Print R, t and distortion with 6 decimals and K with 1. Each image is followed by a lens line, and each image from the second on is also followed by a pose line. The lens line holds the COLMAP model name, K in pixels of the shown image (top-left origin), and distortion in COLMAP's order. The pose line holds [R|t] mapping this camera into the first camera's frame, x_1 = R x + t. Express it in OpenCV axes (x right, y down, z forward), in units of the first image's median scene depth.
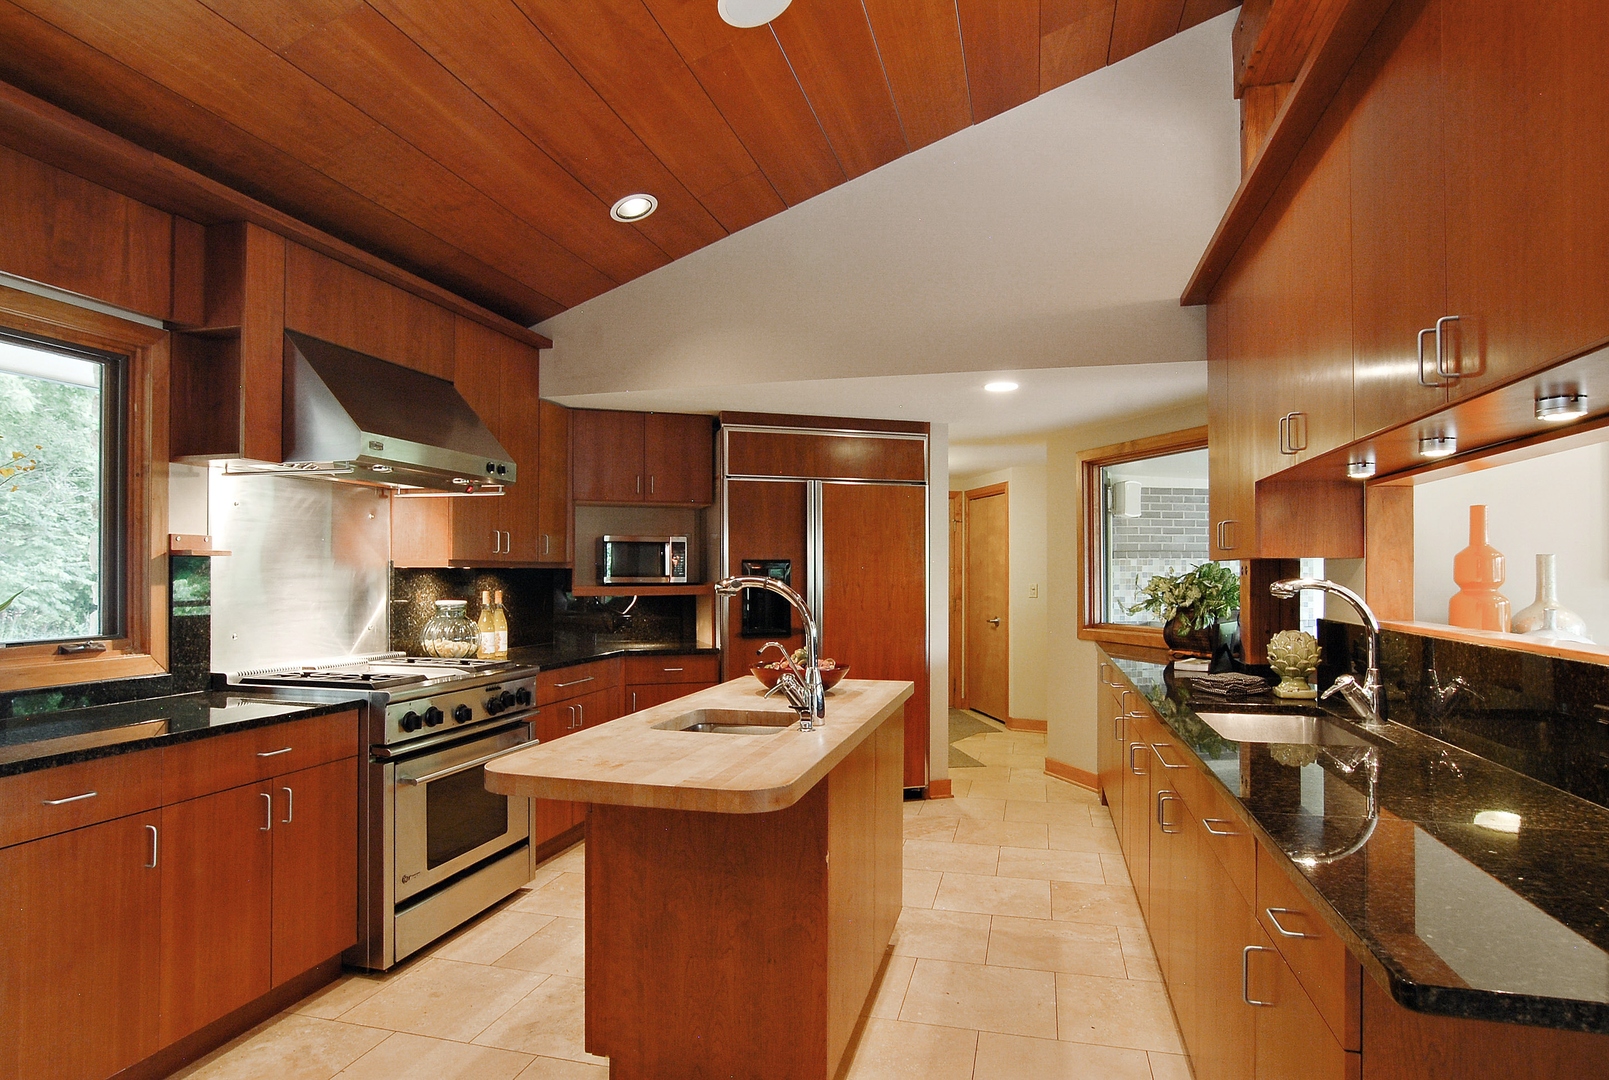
lens RADIAL K [[886.9, 0, 804.5], [0, 886.9, 540.0], [0, 0, 1]] dist [-0.002313, -0.000299]
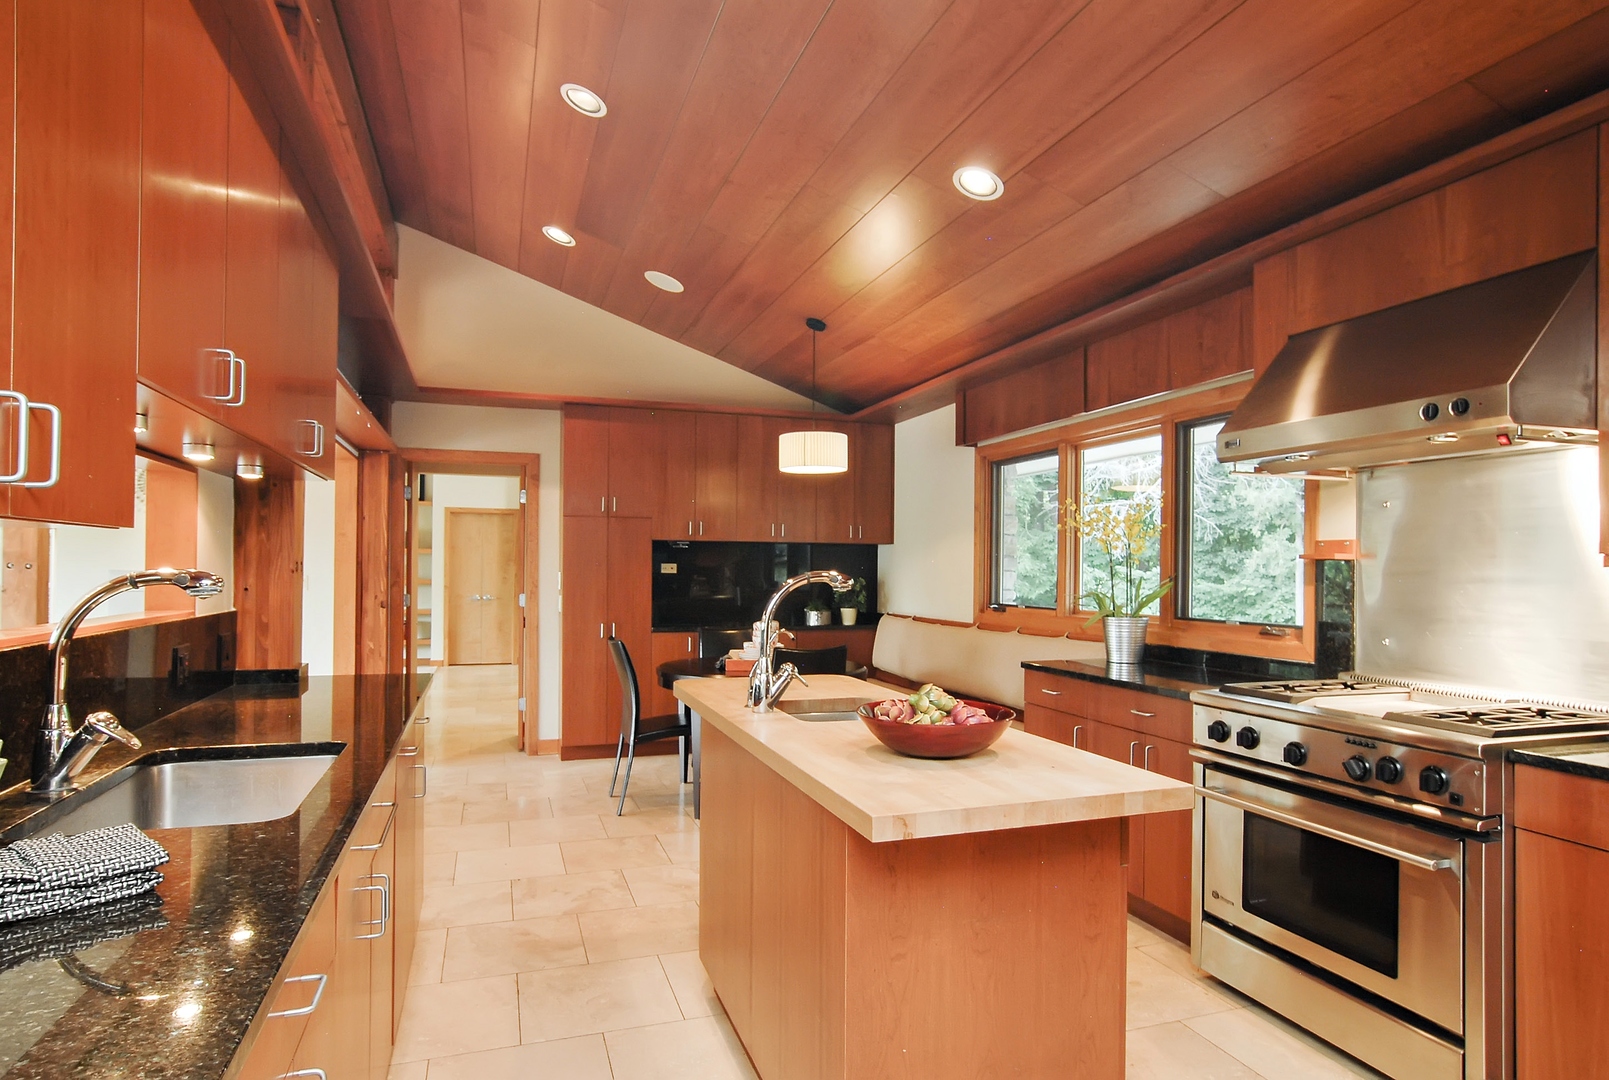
lens RADIAL K [[883.8, 0, 800.4], [0, 883.8, 565.5], [0, 0, 1]] dist [-0.026134, 0.000331]
pose [[-0.833177, -0.016930, -0.552748, 0.434211], [0.005839, 0.999206, -0.039407, 0.061092], [0.552976, -0.036061, -0.832416, 1.499353]]
